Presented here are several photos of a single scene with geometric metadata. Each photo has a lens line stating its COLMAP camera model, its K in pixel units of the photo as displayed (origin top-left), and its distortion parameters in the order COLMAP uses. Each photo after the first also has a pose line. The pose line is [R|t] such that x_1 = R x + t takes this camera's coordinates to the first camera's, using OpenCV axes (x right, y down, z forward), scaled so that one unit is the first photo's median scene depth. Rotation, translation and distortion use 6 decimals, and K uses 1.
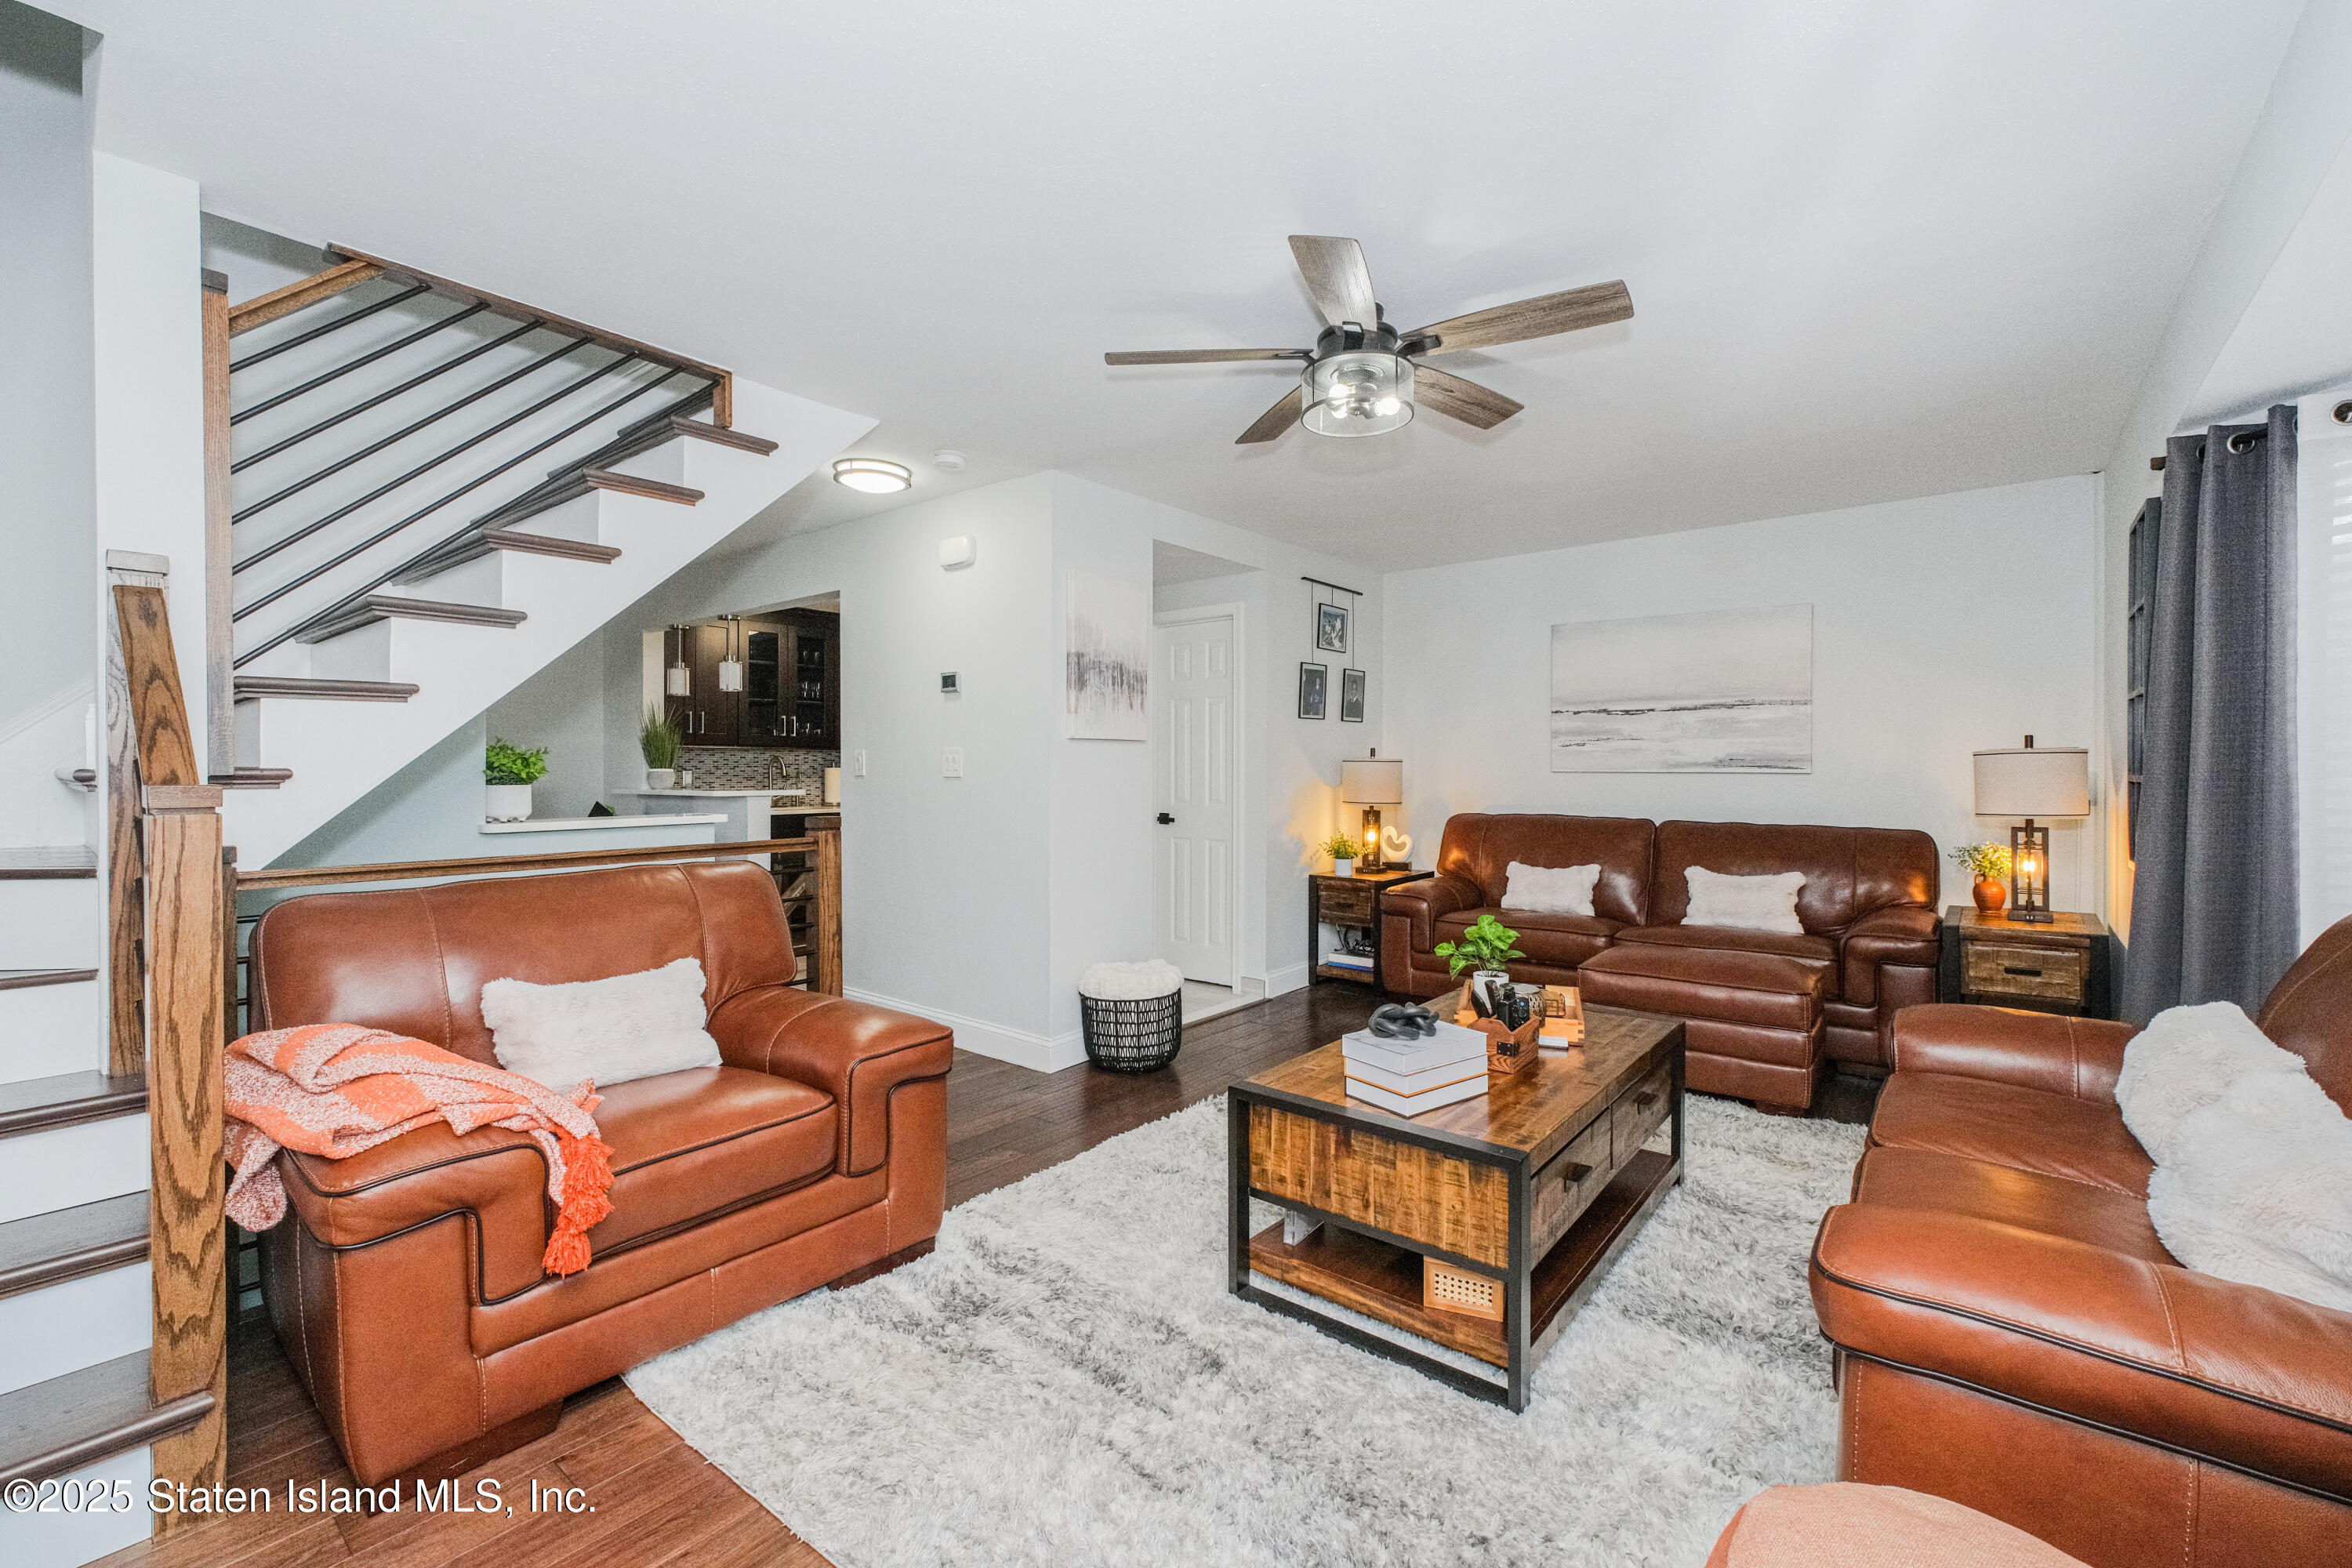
lens RADIAL K [[993.6, 0, 1176.0], [0, 993.6, 784.0], [0, 0, 1]] dist [-0.000477, -0.000087]
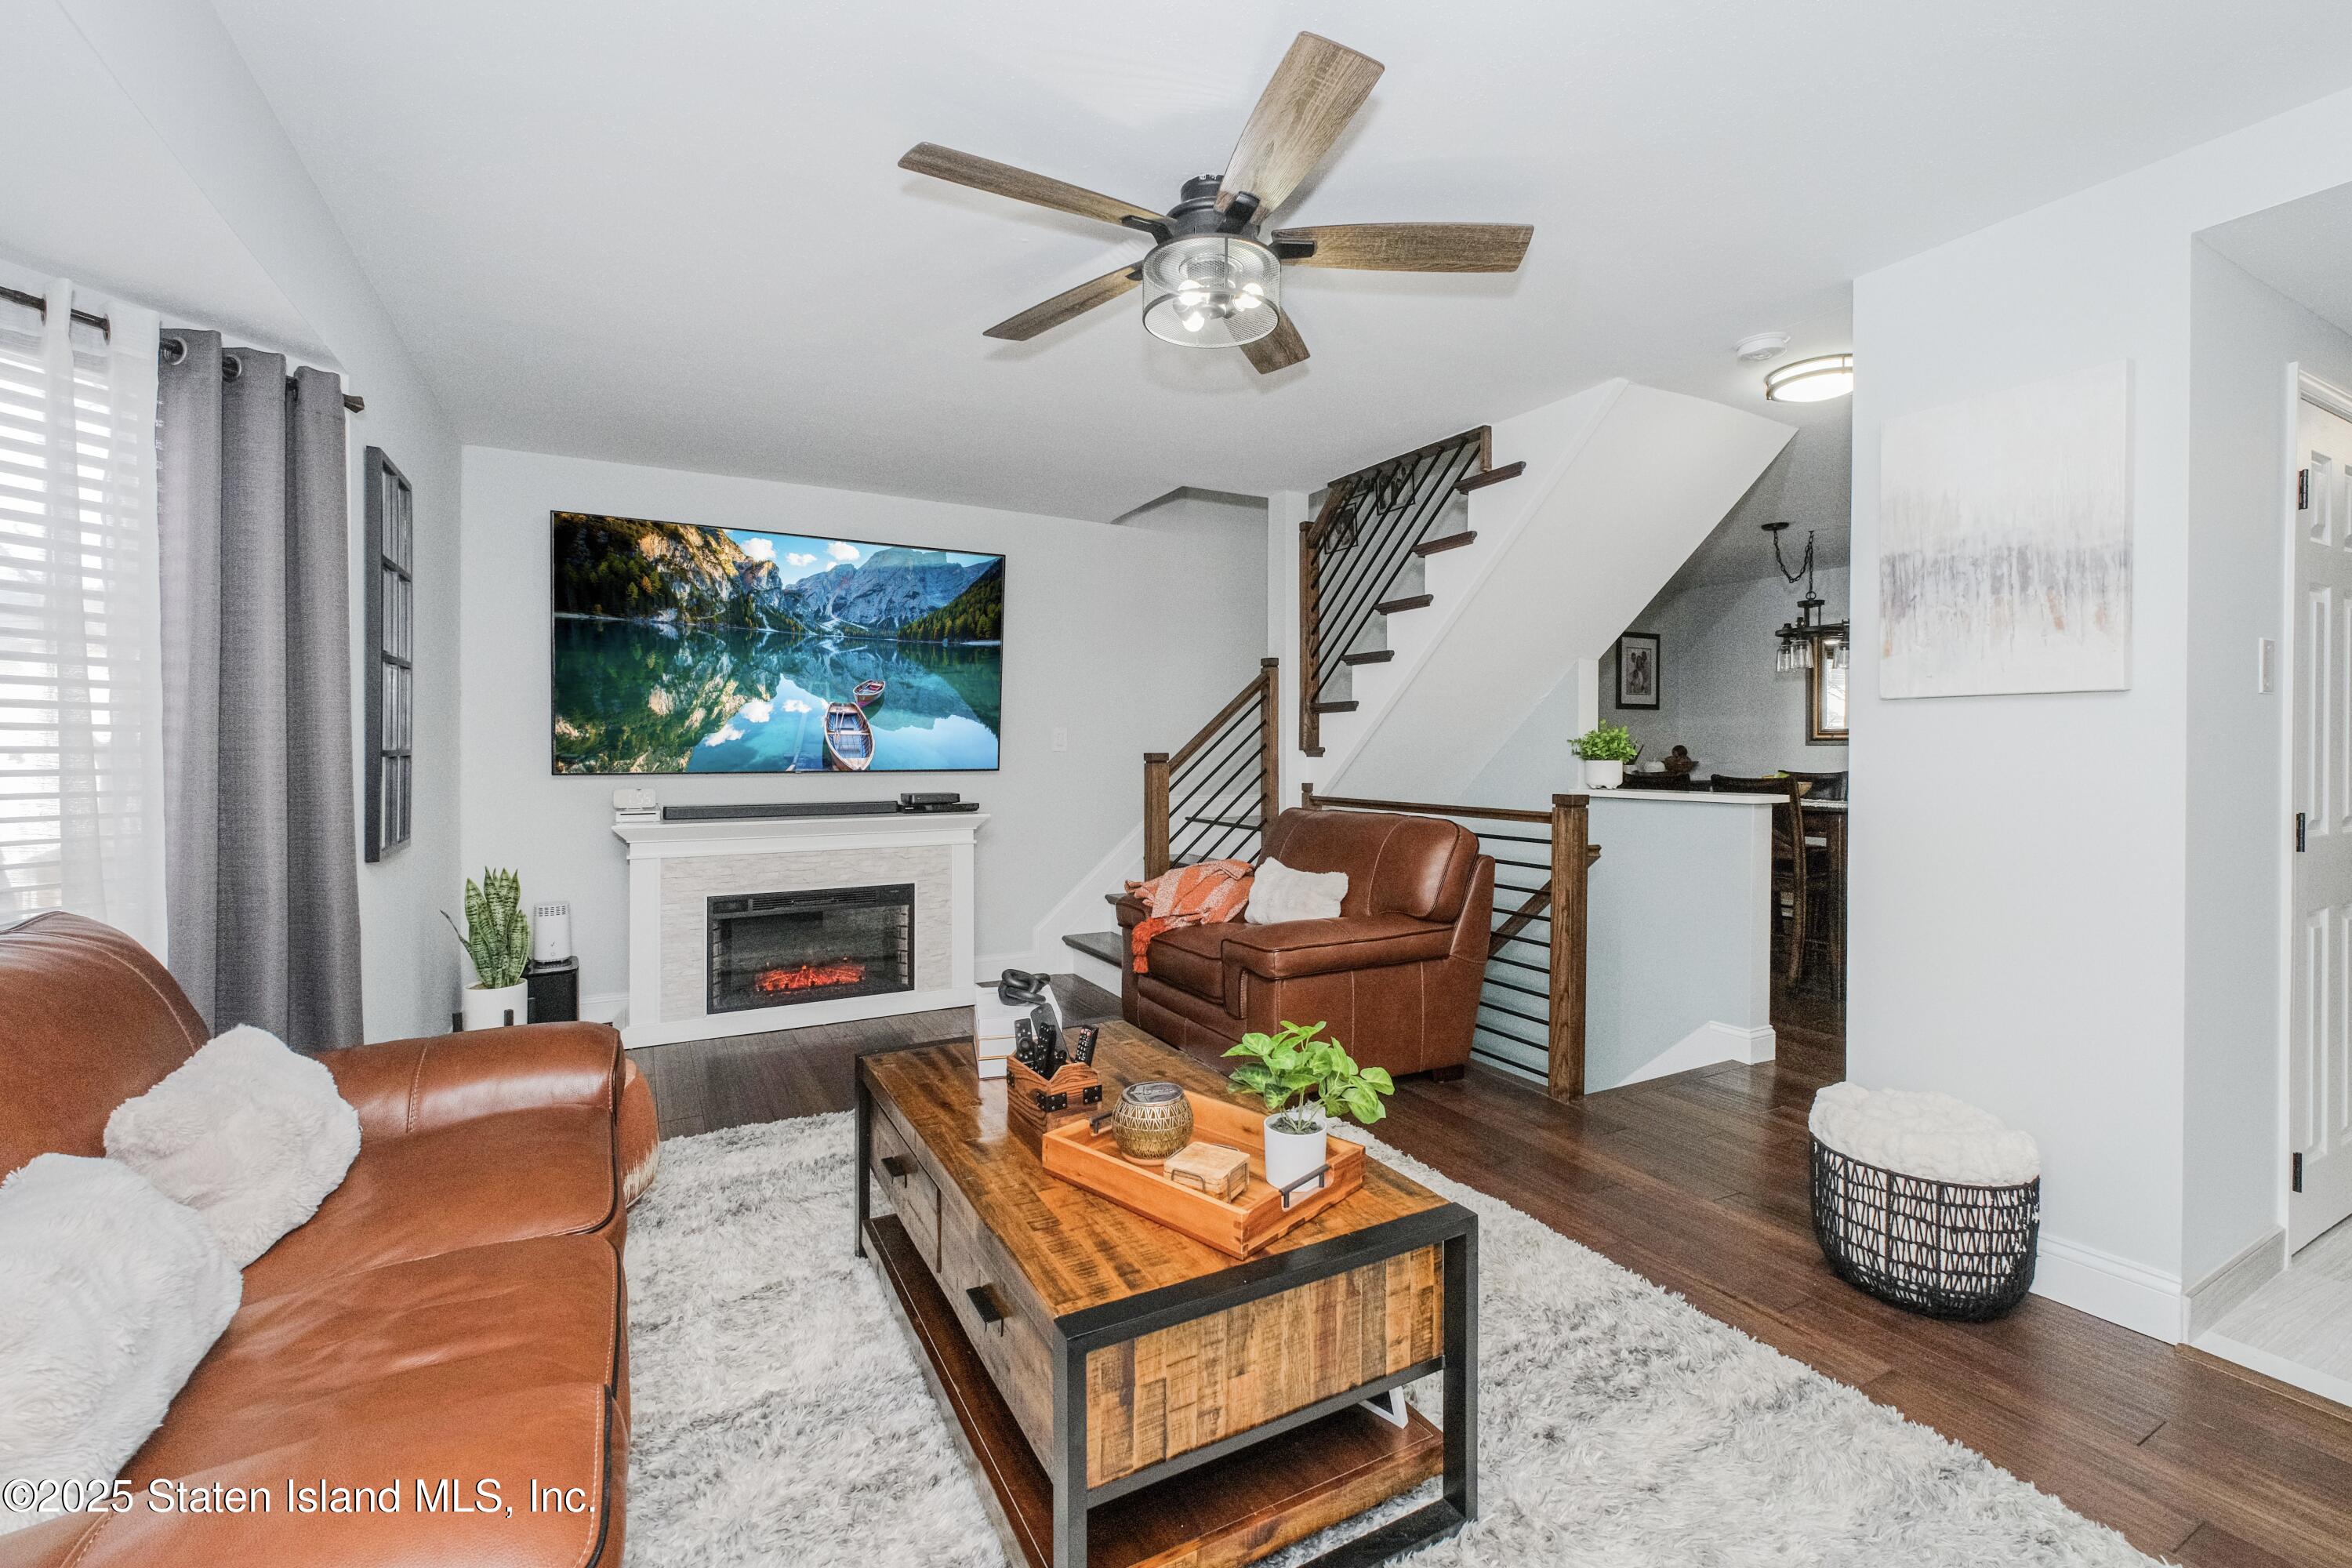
lens RADIAL K [[1056.1, 0, 1252.0], [0, 1056.1, 750.5], [0, 0, 1]] dist [-0.000858, -0.000131]
pose [[-0.344328, 0.001175, -0.938849, 0.725784], [-0.014285, 0.999877, 0.006490, -0.014928], [0.938741, 0.015646, -0.344269, 0.984559]]
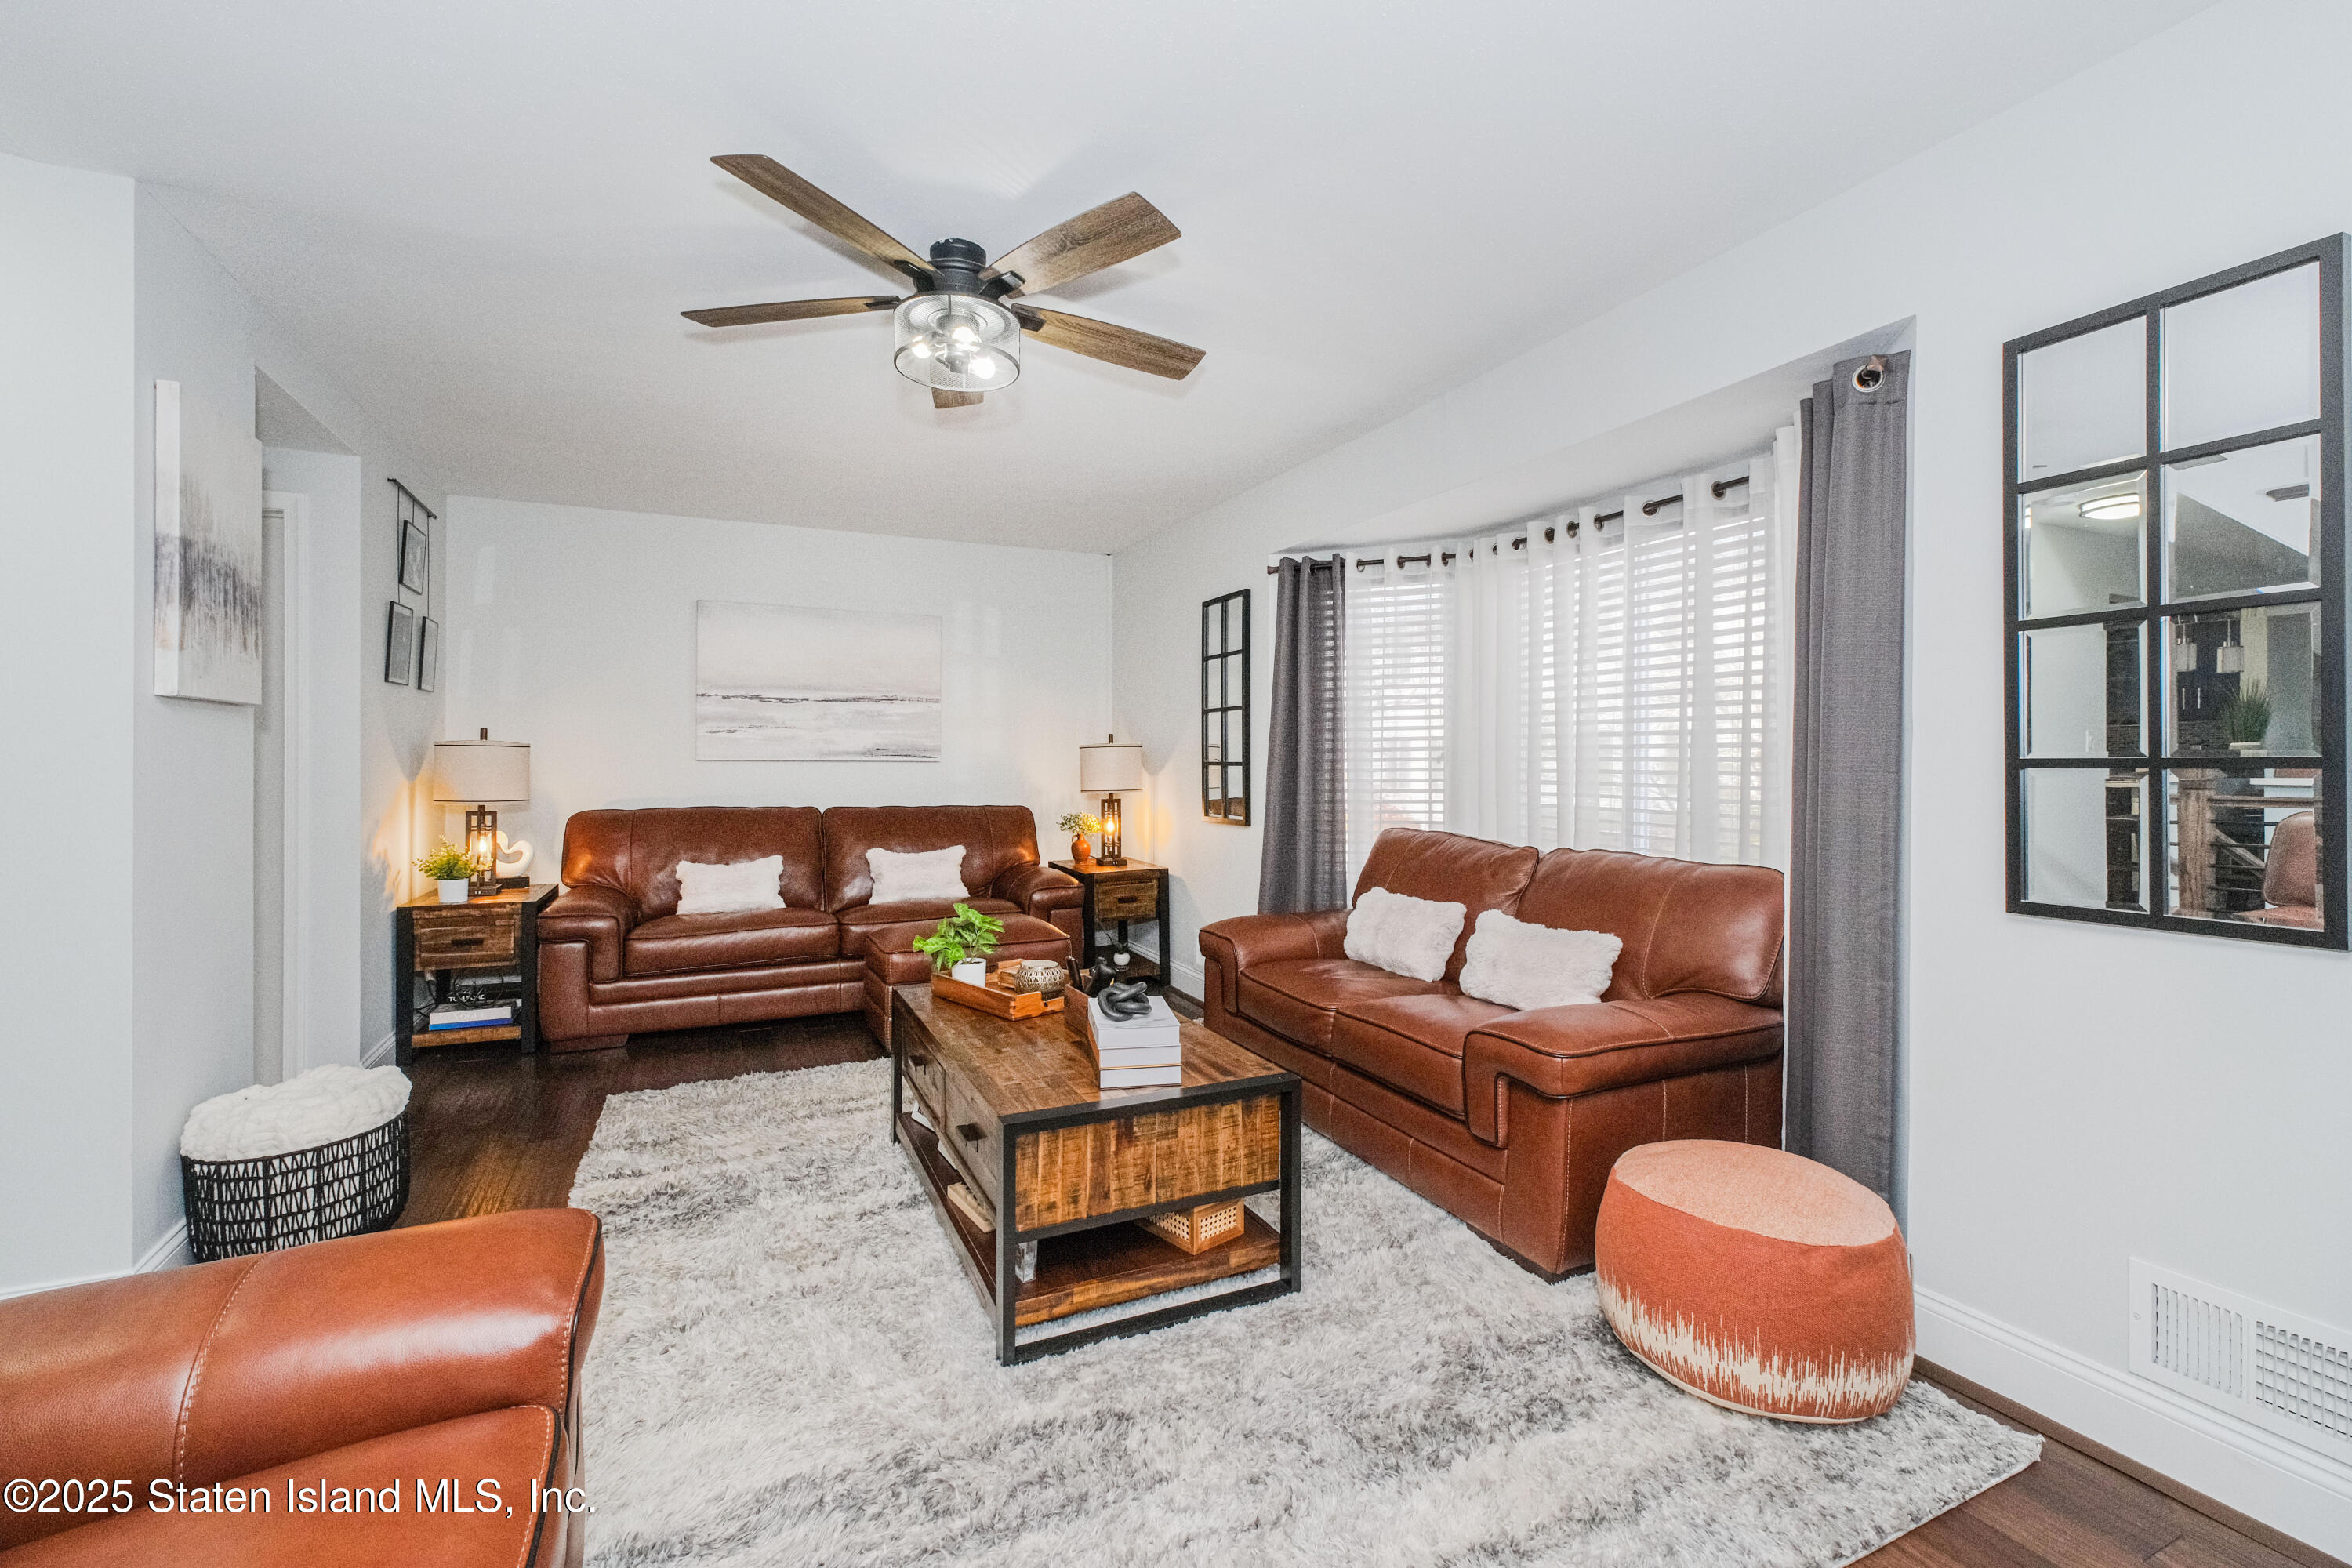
lens RADIAL K [[1008.1, 0, 1183.2], [0, 1008.1, 766.1], [0, 0, 1]] dist [0.000280, -0.018216]
pose [[0.417051, -0.003110, 0.908878, -0.419911], [0.012564, 0.999918, -0.002343, 0.001310], [-0.908796, 0.012396, 0.417056, 0.314915]]
